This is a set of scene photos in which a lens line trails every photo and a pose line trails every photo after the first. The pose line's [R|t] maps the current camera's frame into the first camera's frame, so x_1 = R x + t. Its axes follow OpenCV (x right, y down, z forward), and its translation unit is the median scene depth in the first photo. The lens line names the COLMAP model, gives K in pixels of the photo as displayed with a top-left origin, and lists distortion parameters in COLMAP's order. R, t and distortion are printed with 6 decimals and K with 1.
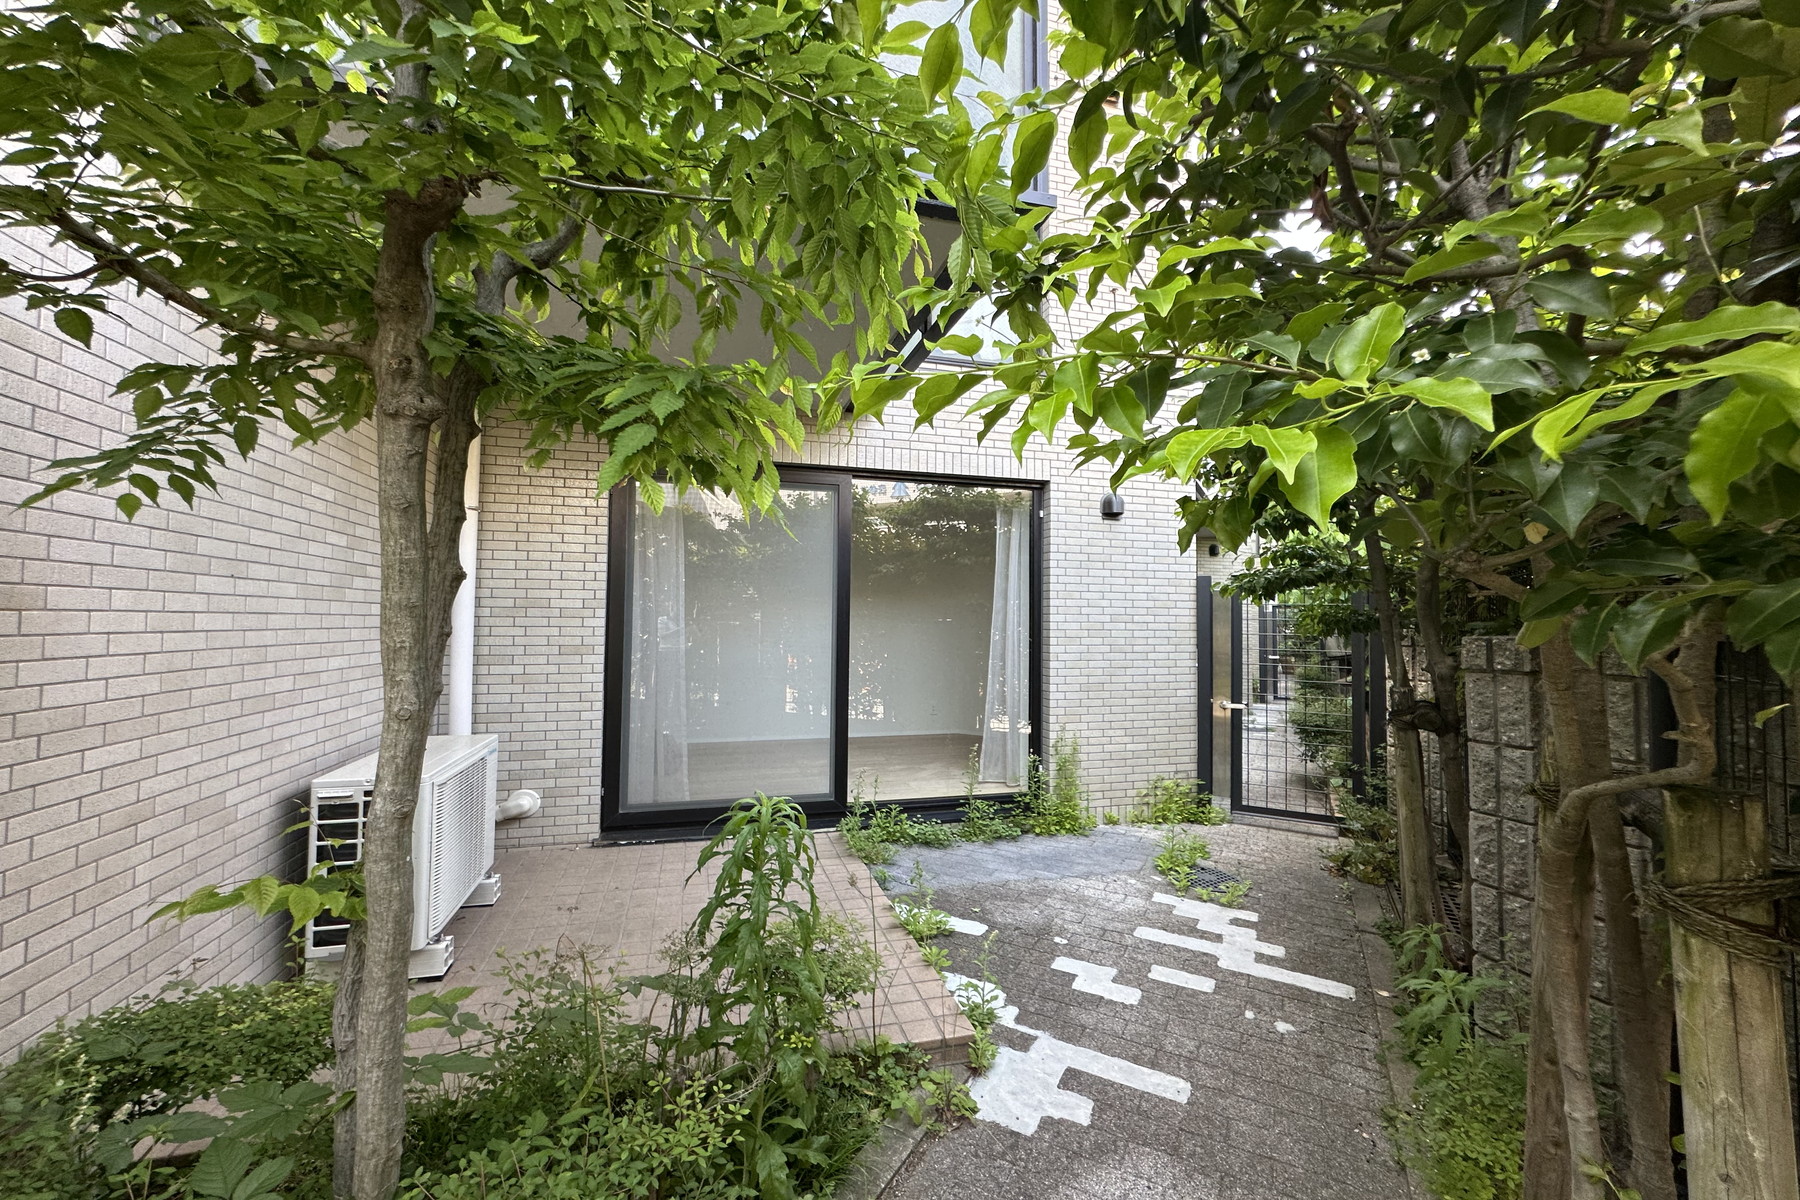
lens RADIAL K [[722.5, 0, 900.5], [0, 722.5, 598.7], [0, 0, 1]] dist [0.000197, 0.000034]
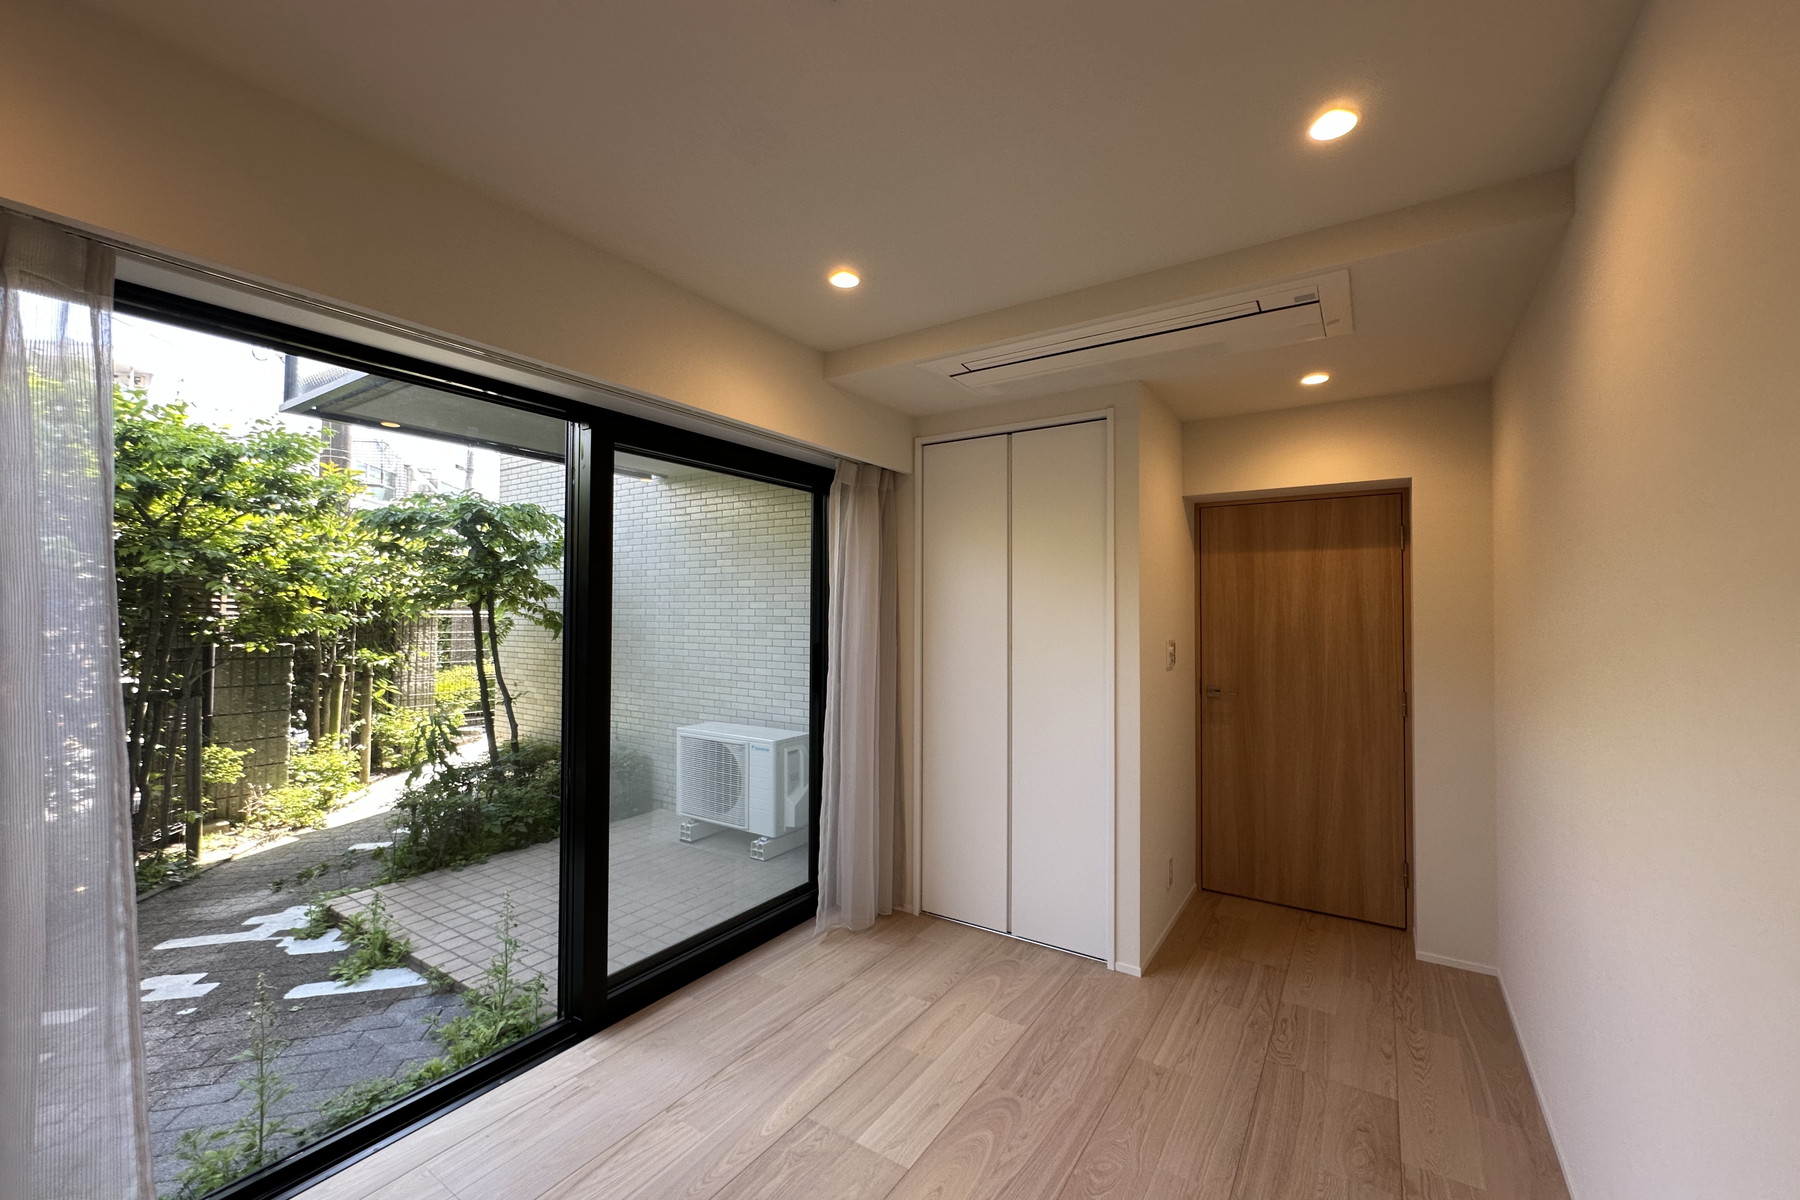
lens RADIAL K [[722.5, 0, 900.6], [0, 722.5, 607.8], [0, 0, 1]] dist [0.000197, 0.000034]
pose [[-0.758182, -0.010416, -0.651960, 0.183644], [0.013023, 0.999431, -0.031112, -0.015005], [0.651913, -0.032079, -0.757615, 3.141129]]
